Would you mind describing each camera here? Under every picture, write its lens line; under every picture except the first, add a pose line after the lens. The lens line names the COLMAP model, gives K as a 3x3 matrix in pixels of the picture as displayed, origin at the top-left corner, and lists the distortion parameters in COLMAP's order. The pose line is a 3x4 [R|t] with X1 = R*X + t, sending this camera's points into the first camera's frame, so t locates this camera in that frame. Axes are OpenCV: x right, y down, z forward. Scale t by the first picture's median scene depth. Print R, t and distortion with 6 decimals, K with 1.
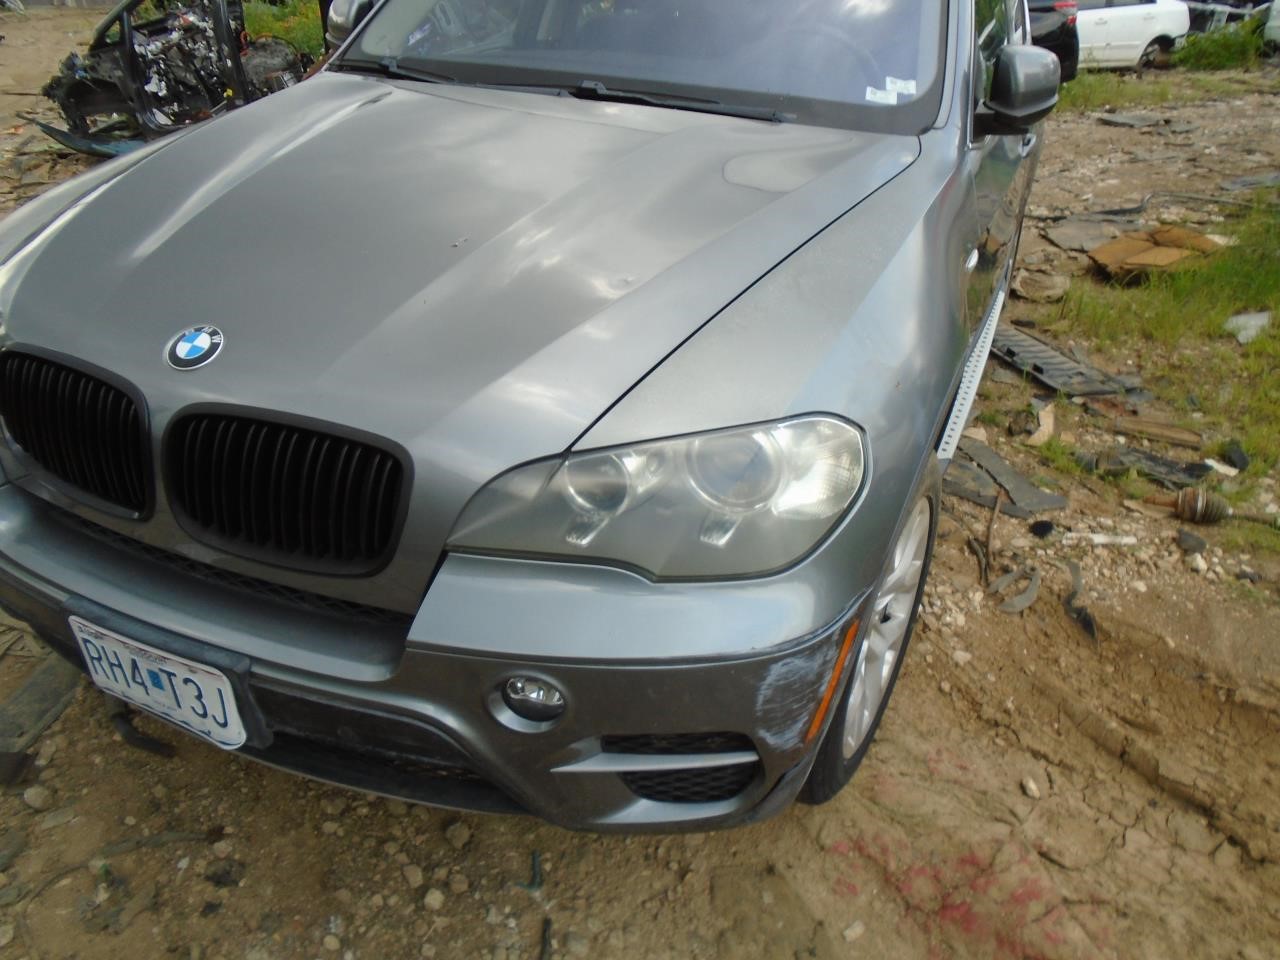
lens RADIAL K [[981.3, 0, 643.7], [0, 981.3, 486.3], [0, 0, 1]] dist [-0.017921, 0.000314]
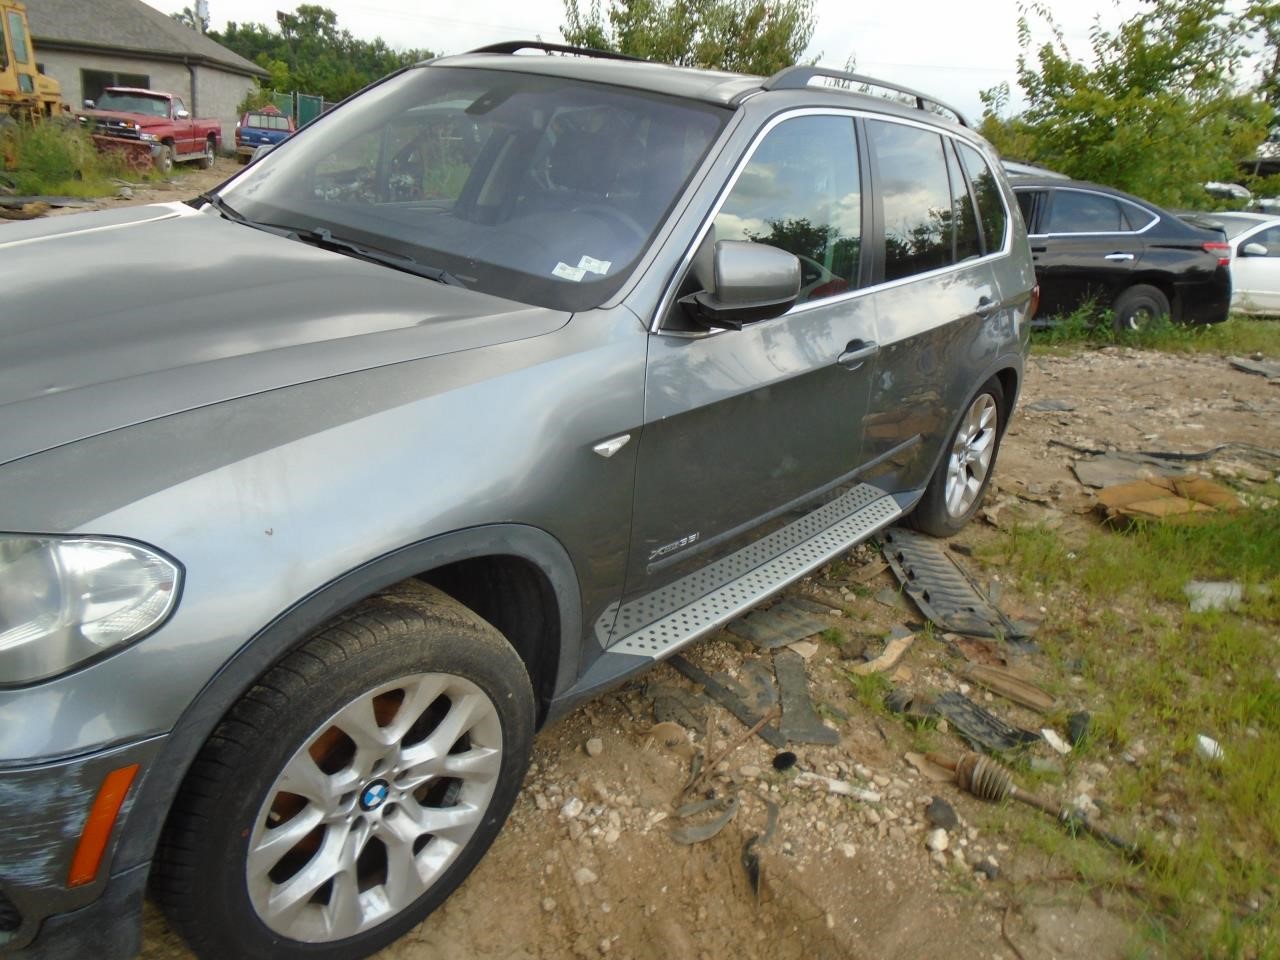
lens RADIAL K [[981.3, 0, 643.7], [0, 981.3, 486.3], [0, 0, 1]] dist [-0.017921, 0.000314]
pose [[0.963299, 0.163794, -0.212665, 0.391188], [-0.197715, 0.968806, -0.149413, -0.036931], [0.181558, 0.185976, 0.965634, 0.061531]]
